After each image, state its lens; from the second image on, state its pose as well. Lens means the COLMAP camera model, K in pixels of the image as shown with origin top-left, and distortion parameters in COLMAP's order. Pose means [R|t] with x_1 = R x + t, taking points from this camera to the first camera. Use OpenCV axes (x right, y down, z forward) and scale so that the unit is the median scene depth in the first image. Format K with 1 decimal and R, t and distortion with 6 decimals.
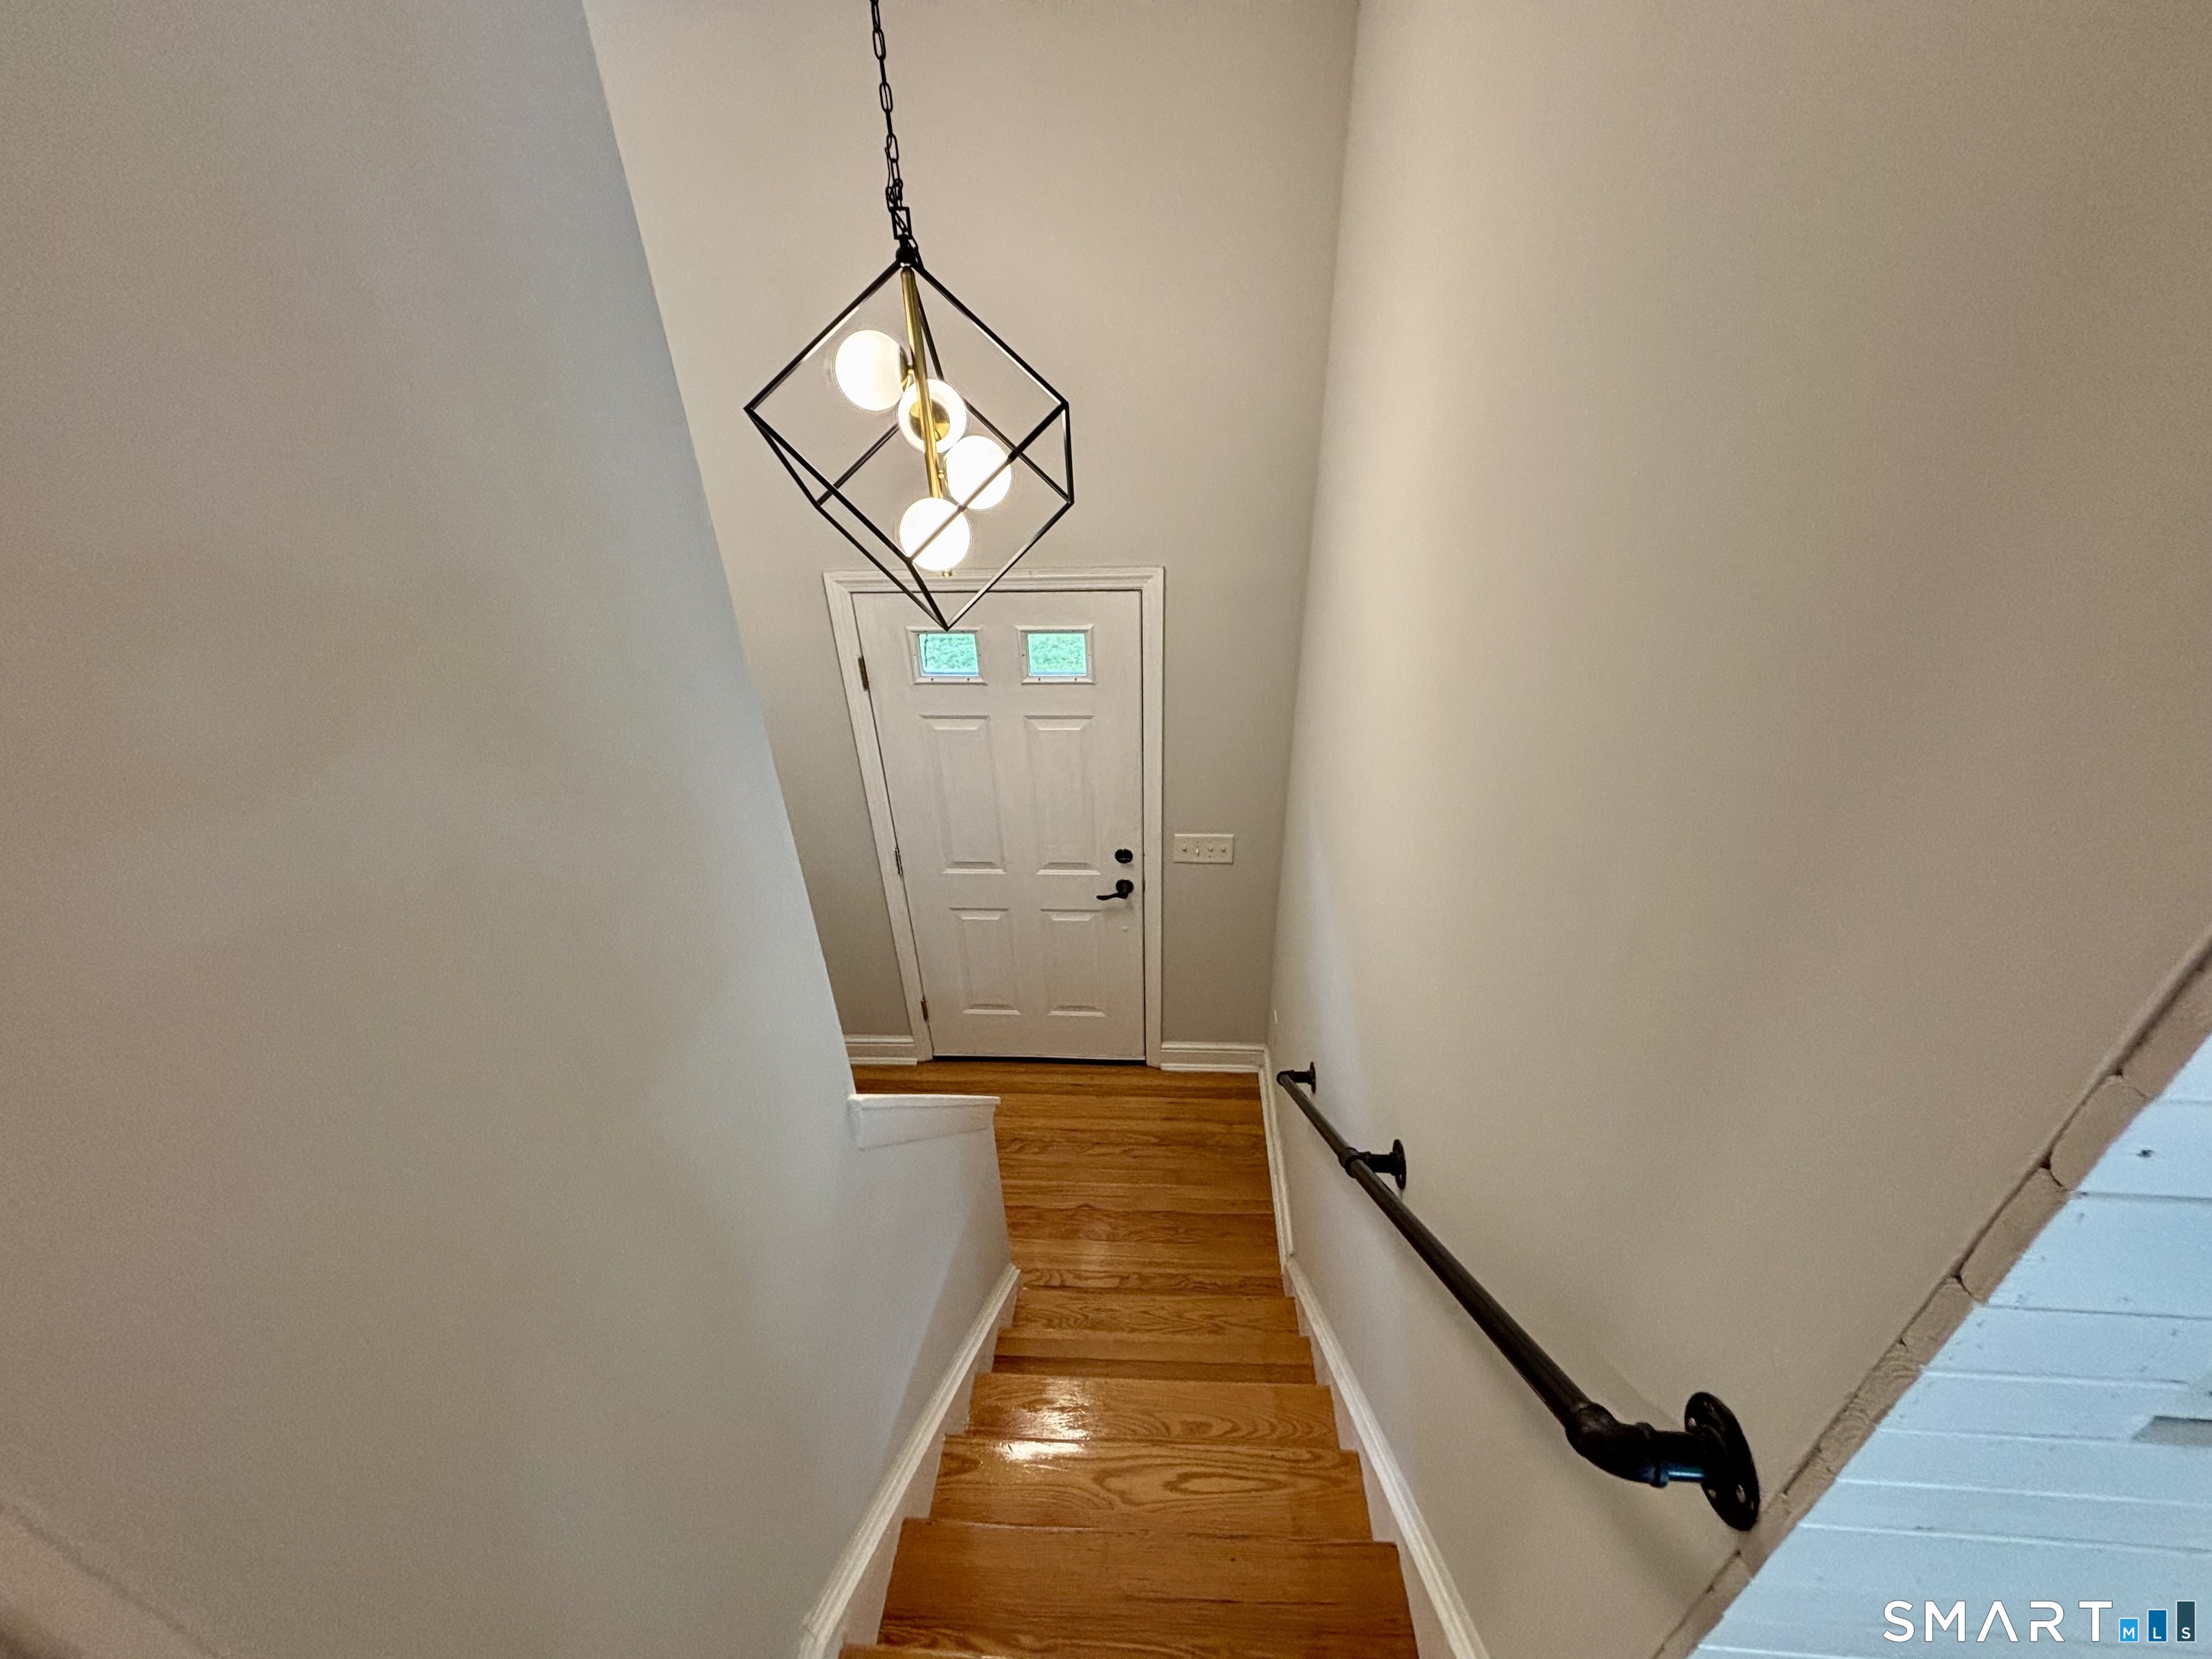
lens RADIAL K [[893.9, 0, 1116.1], [0, 893.9, 829.1], [0, 0, 1]] dist [-0.001278, 0.002139]
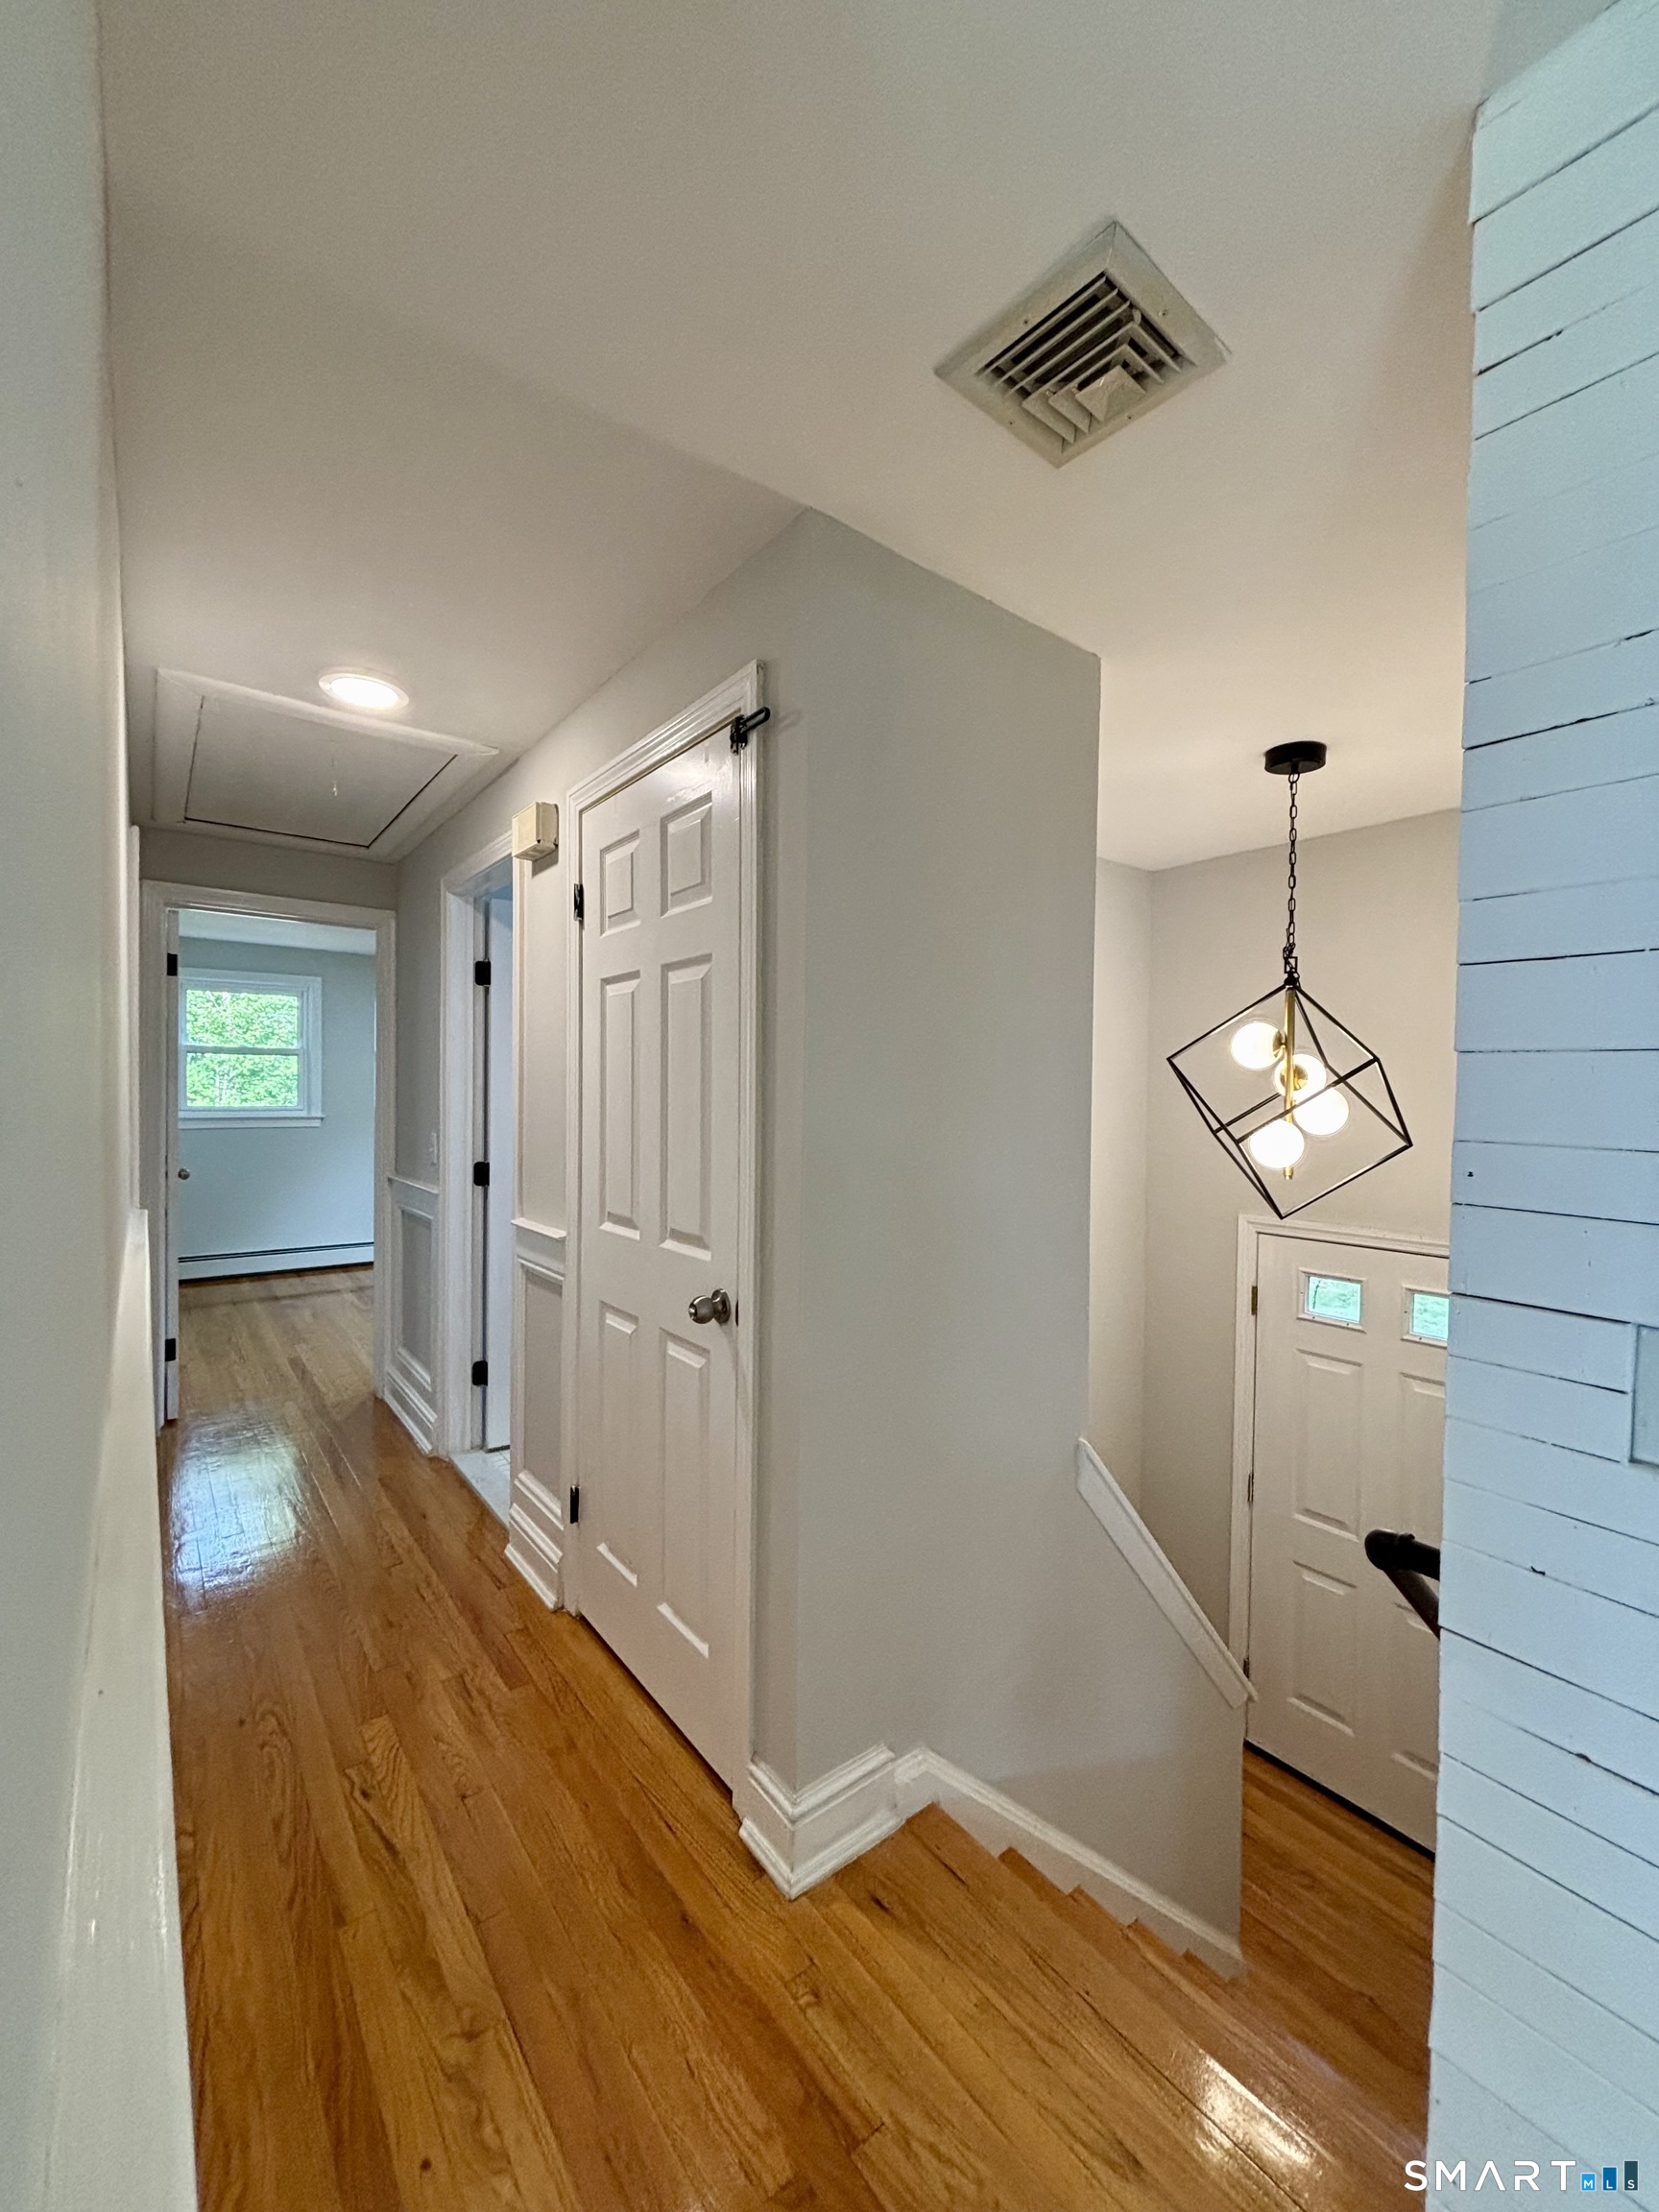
lens RADIAL K [[893.9, 0, 829.9], [0, 893.9, 1107.0], [0, 0, 1]] dist [-0.001278, 0.002139]
pose [[0.654818, 0.051387, -0.754037, 0.398455], [-0.414829, 0.858410, -0.301744, 0.341152], [0.631767, 0.510384, 0.583419, -0.311996]]
